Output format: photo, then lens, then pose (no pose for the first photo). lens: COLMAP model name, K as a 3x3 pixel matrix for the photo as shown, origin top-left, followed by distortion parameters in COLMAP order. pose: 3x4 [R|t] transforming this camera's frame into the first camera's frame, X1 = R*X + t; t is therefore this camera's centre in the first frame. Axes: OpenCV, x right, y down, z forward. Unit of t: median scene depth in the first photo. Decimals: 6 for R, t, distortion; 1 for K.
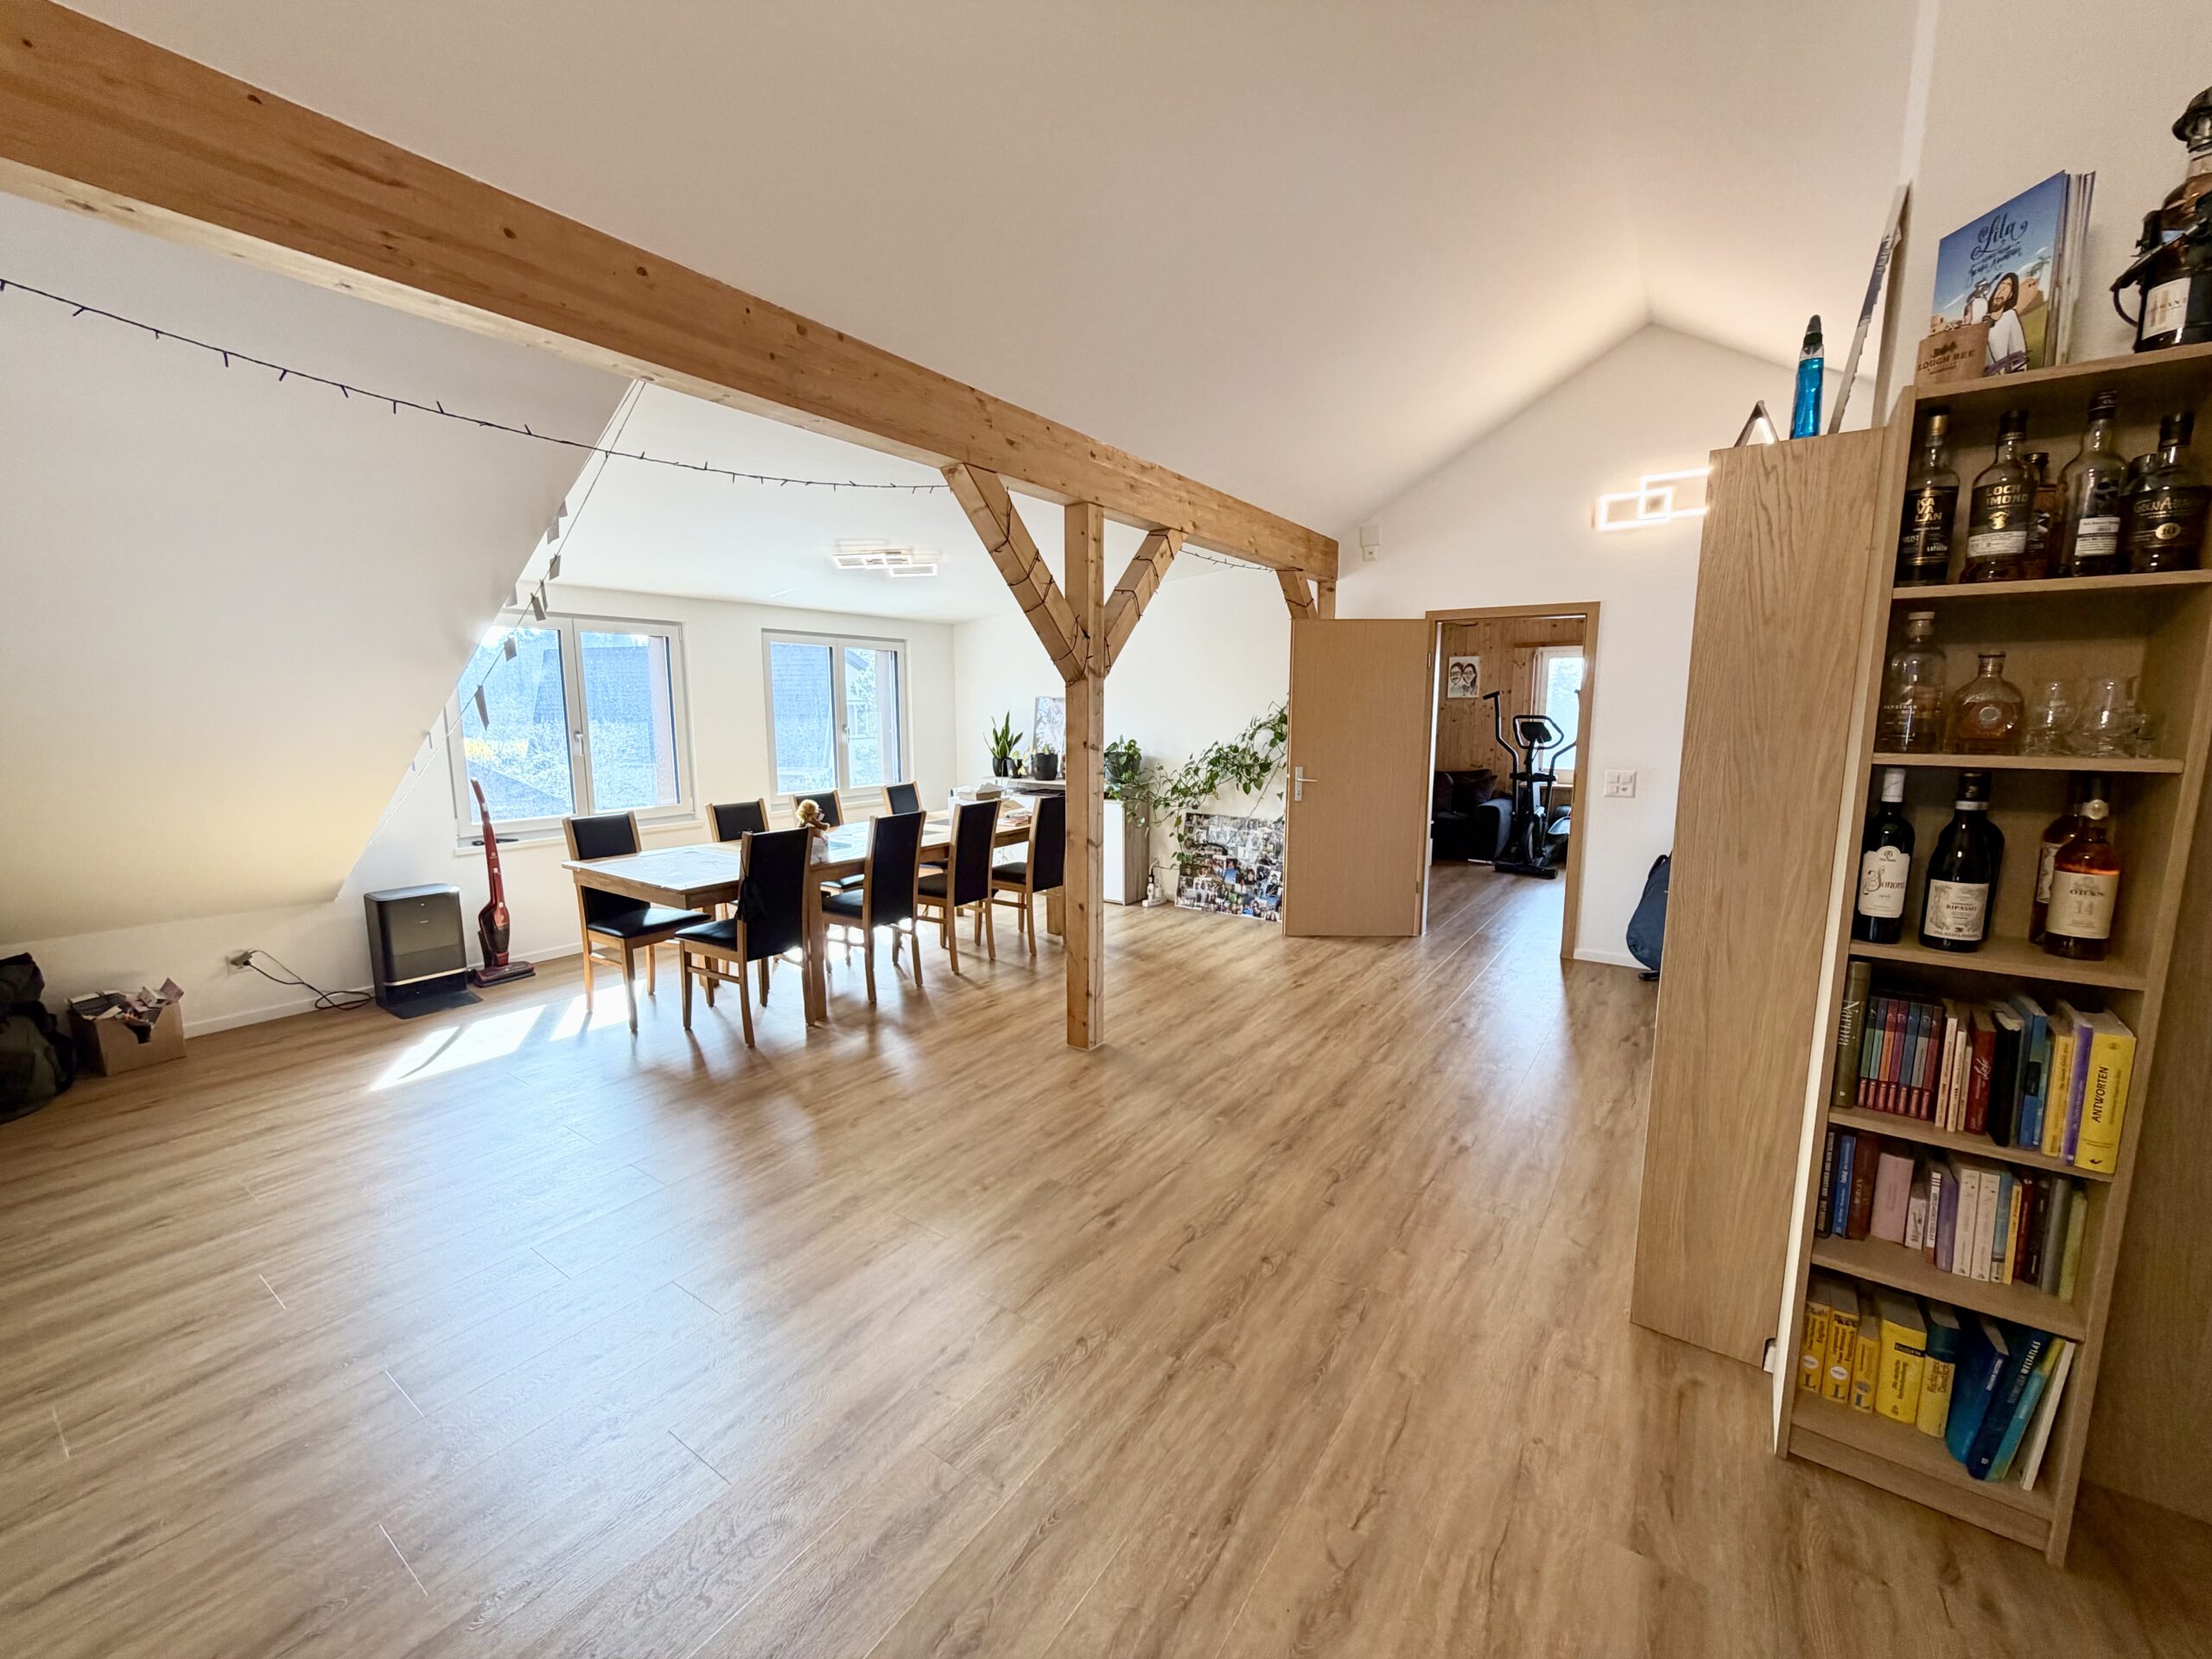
lens RADIAL K [[885.3, 0, 1112.2], [0, 885.3, 821.7], [0, 0, 1]] dist [0.012091, -0.000312]
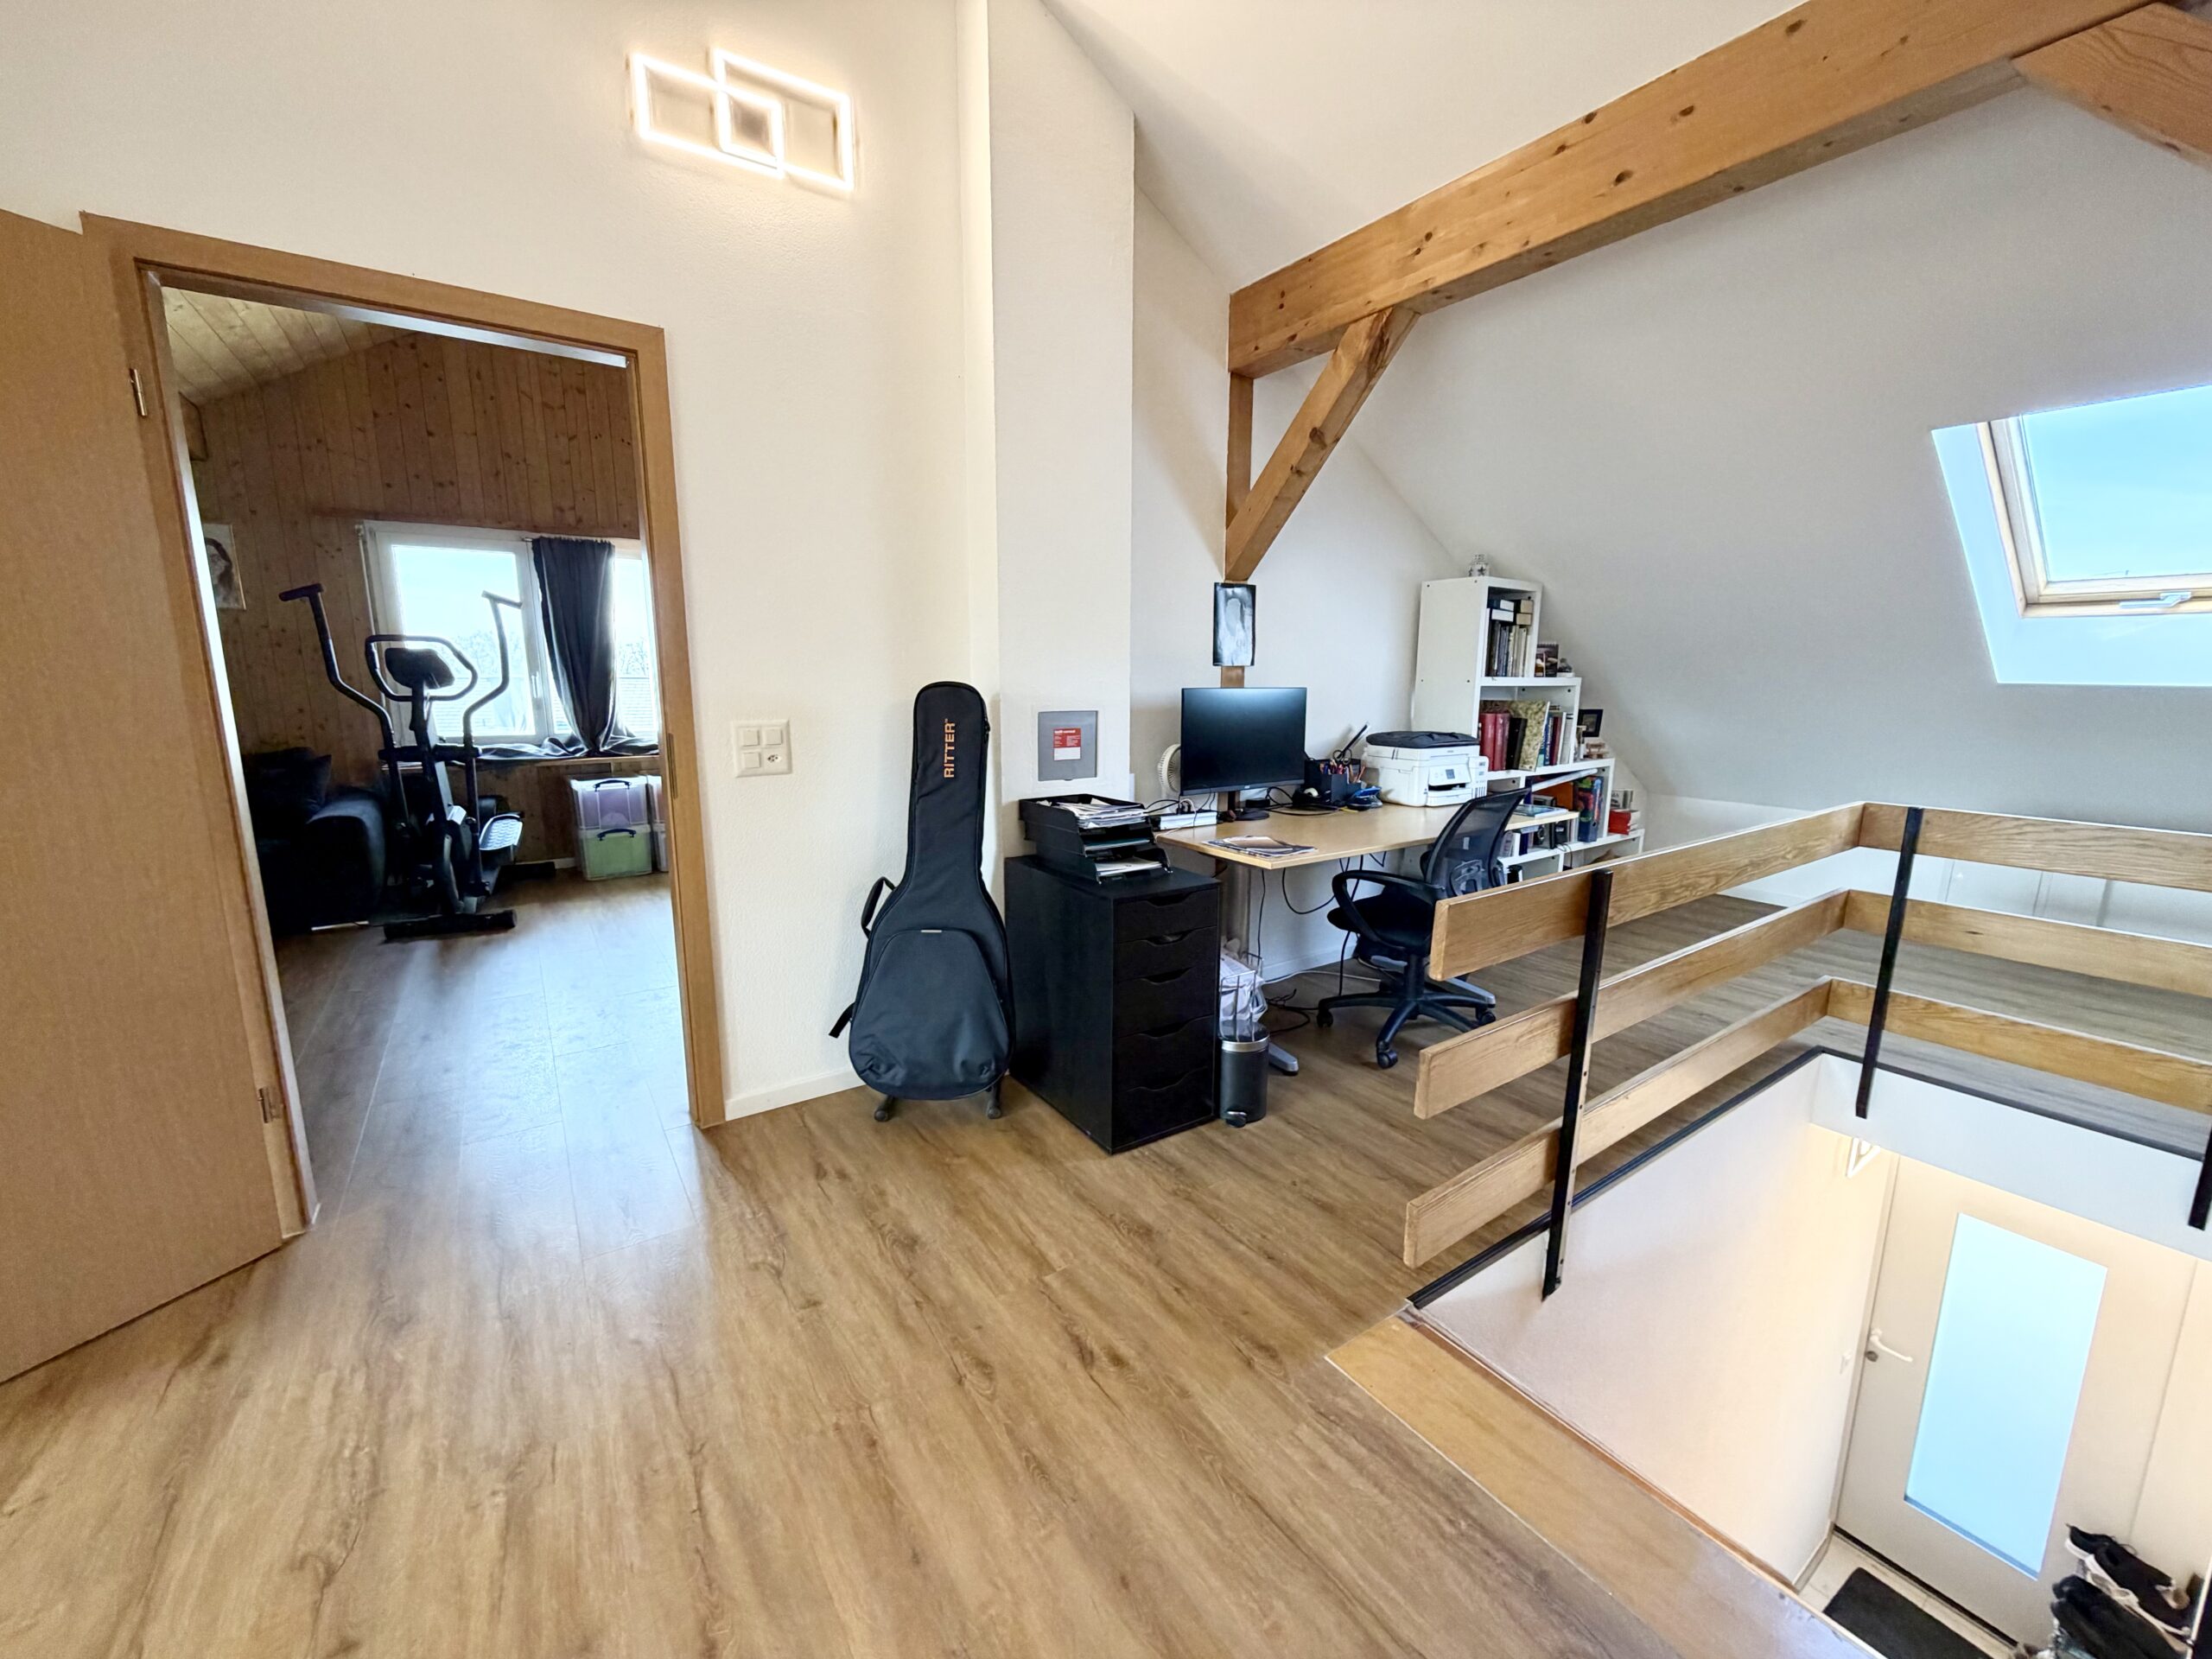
lens RADIAL K [[885.3, 0, 1098.8], [0, 885.3, 836.5], [0, 0, 1]] dist [0.012091, -0.000312]
pose [[0.375574, -0.163848, 0.912194, 0.125963], [0.115234, 0.984867, 0.129457, -0.023969], [-0.919601, 0.056495, 0.388771, 0.425950]]
